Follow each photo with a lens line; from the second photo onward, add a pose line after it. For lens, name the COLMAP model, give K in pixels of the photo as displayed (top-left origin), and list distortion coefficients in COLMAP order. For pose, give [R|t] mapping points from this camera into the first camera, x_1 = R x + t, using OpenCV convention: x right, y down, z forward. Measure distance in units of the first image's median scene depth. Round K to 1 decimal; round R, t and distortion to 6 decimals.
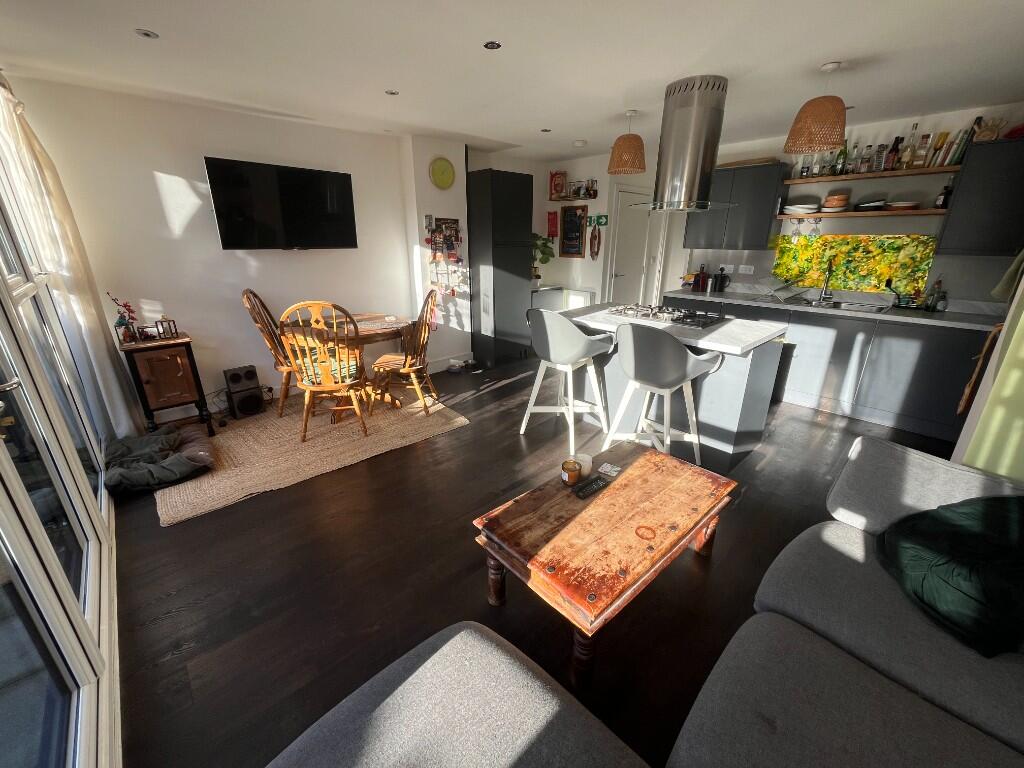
lens RADIAL K [[411.4, 0, 507.8], [0, 411.4, 384.1], [0, 0, 1]] dist [-0.010041, -0.000866]
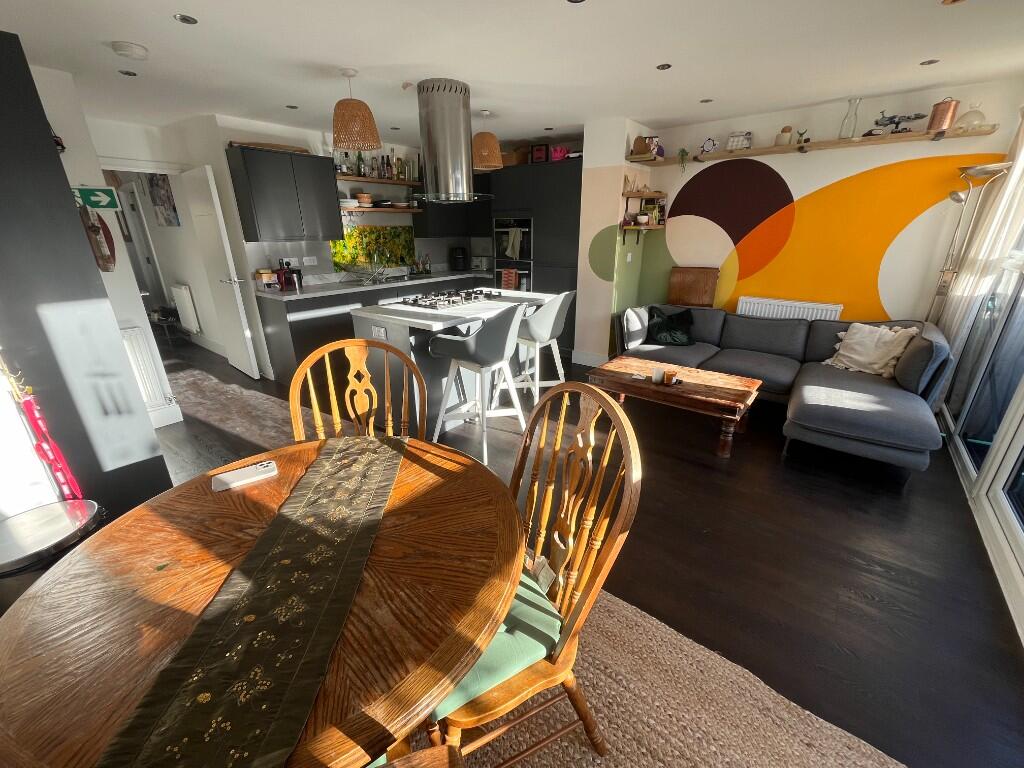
lens RADIAL K [[411.4, 0, 507.8], [0, 411.4, 384.1], [0, 0, 1]] dist [-0.010041, -0.000866]
pose [[-0.154098, -0.345431, 0.925706, -0.522505], [0.337668, 0.862075, 0.377897, -0.242618], [-0.928566, 0.370814, -0.016203, 0.701206]]
